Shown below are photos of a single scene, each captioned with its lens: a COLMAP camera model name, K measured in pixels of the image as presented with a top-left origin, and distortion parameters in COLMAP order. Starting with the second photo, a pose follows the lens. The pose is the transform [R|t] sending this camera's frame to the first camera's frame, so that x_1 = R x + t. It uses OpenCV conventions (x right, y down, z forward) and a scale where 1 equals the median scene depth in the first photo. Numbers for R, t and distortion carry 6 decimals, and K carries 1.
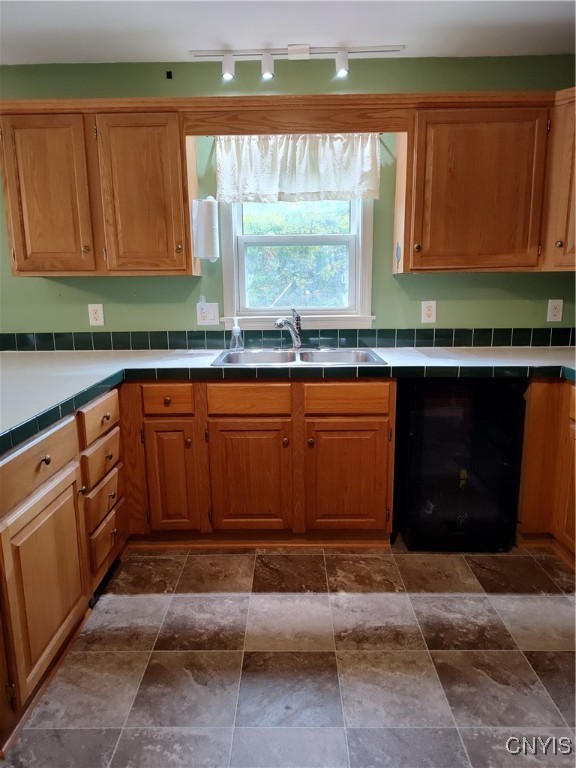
lens RADIAL K [[536.8, 0, 288.1], [0, 536.8, 381.3], [0, 0, 1]] dist [-0.005701, 0.001752]
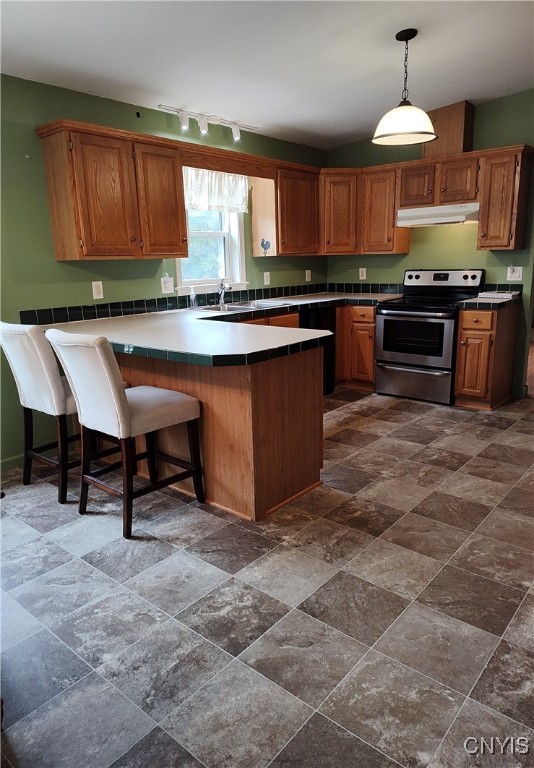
lens RADIAL K [[517.4, 0, 266.2], [0, 517.4, 386.4], [0, 0, 1]] dist [0.001273, -0.003541]
pose [[0.642969, -0.190499, 0.741823, -1.150807], [0.157616, 0.980753, 0.115243, 0.024388], [-0.749498, 0.042826, 0.660620, -0.119921]]
